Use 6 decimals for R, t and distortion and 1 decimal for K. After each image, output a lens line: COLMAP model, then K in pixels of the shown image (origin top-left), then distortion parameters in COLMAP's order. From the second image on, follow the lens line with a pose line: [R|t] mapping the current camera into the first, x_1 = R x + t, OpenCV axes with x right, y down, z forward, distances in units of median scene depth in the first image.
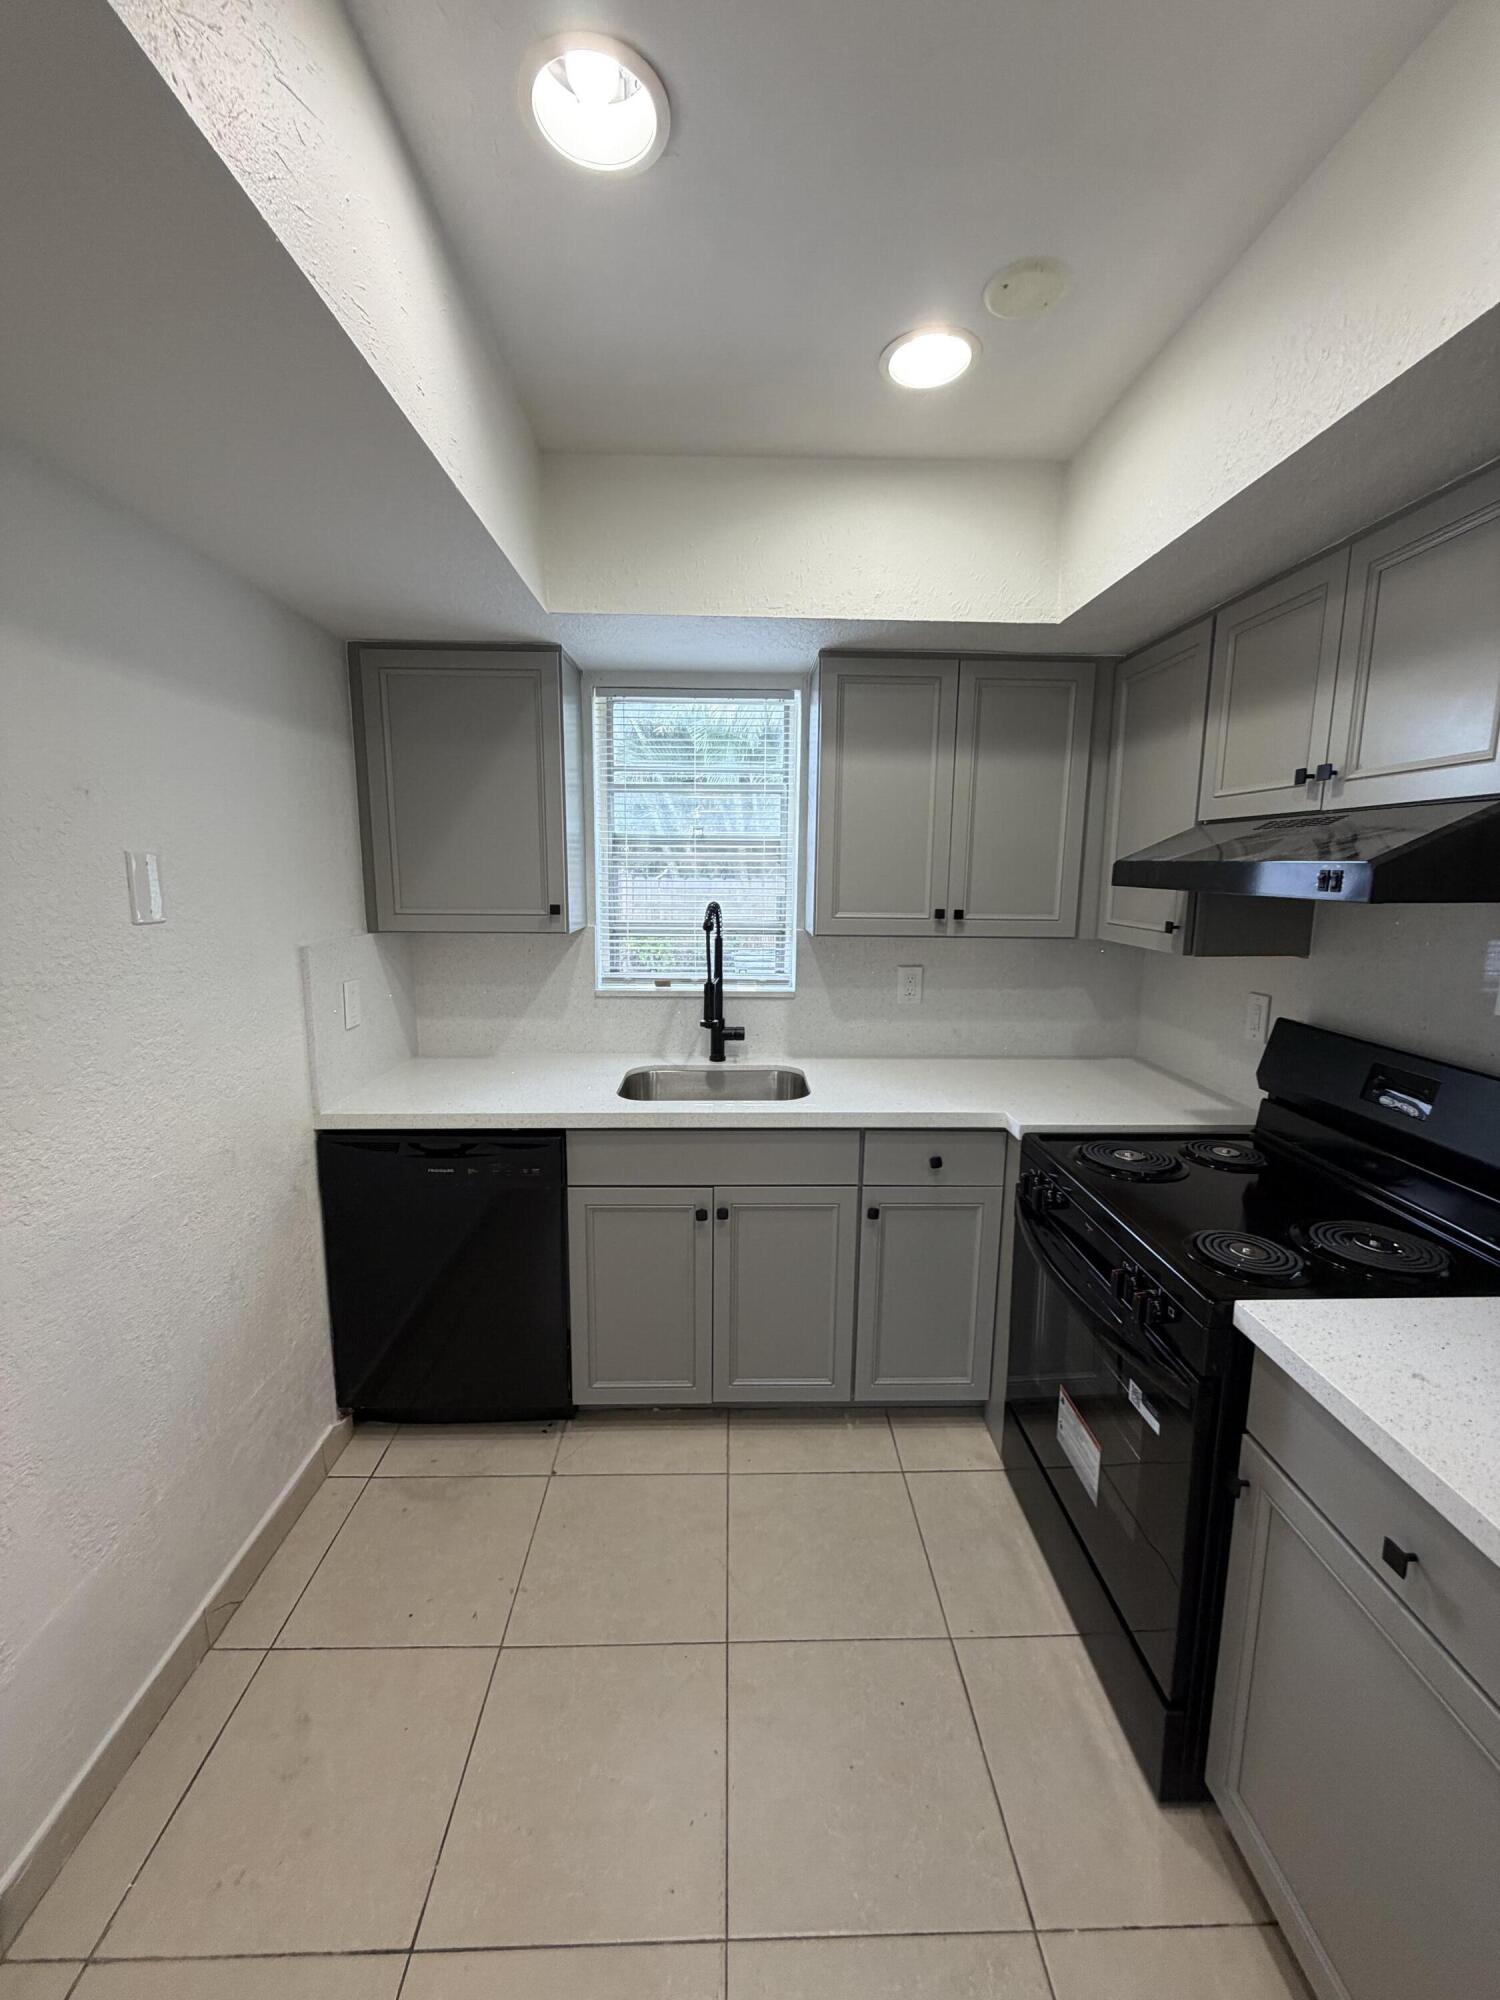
lens RADIAL K [[799.5, 0, 750.0], [0, 799.5, 1000.0], [0, 0, 1]] dist [0.000492, 0.000126]
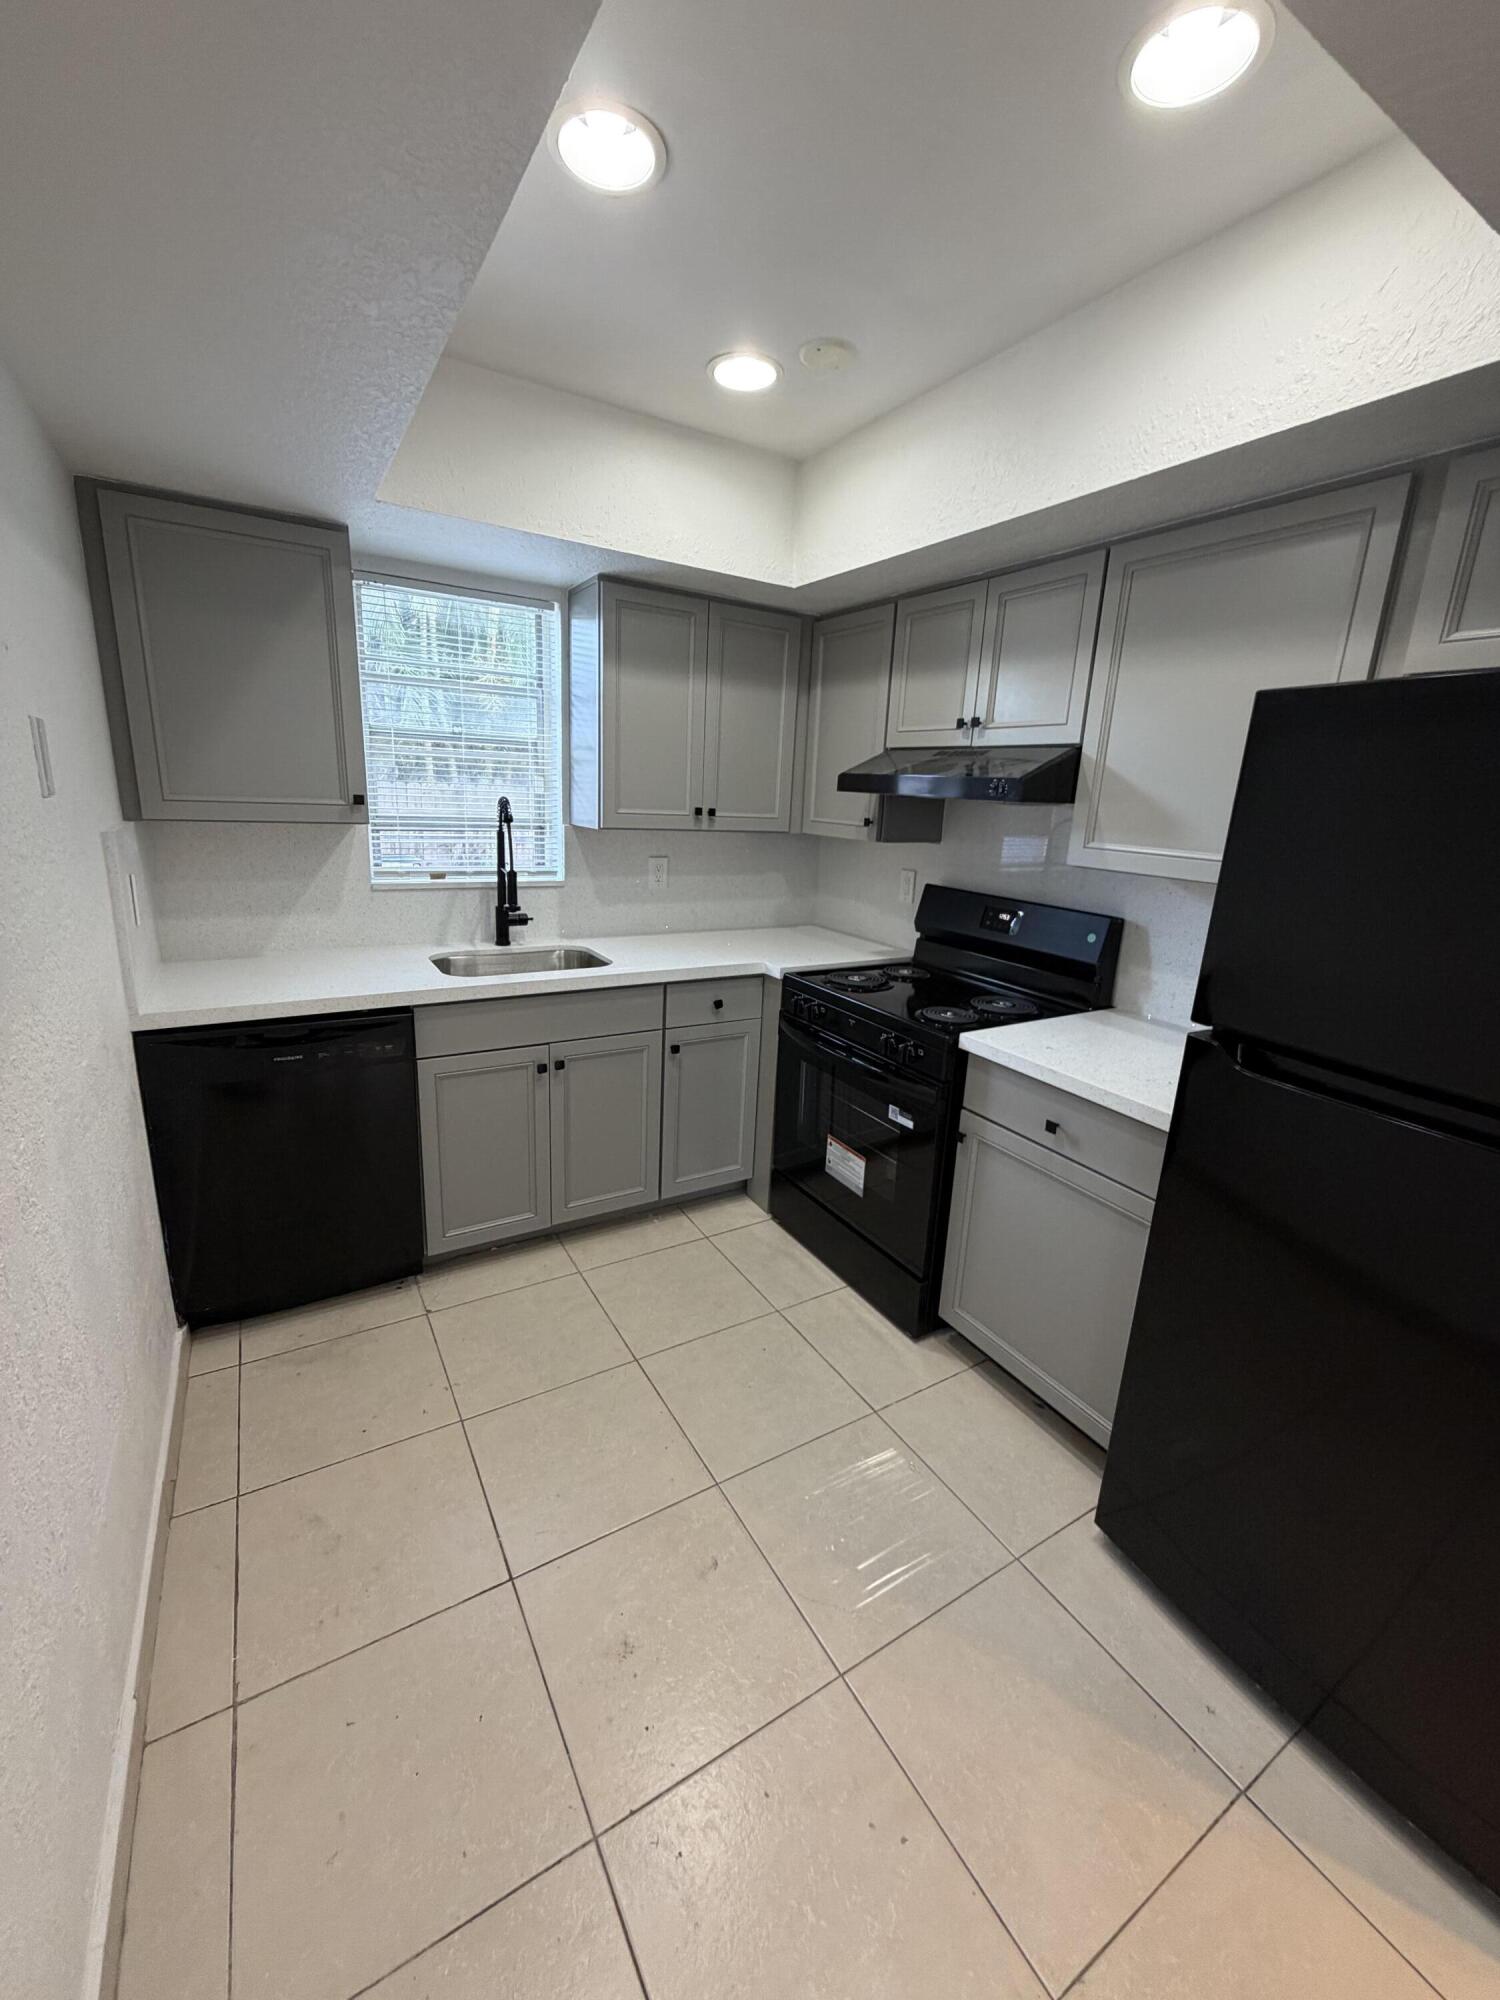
lens RADIAL K [[799.5, 0, 750.0], [0, 799.5, 1000.0], [0, 0, 1]] dist [0.000492, 0.000126]
pose [[0.870818, -0.094616, 0.482415, -0.341712], [0.042254, 0.992078, 0.118302, 0.042513], [-0.489786, -0.082636, 0.867917, -0.154159]]
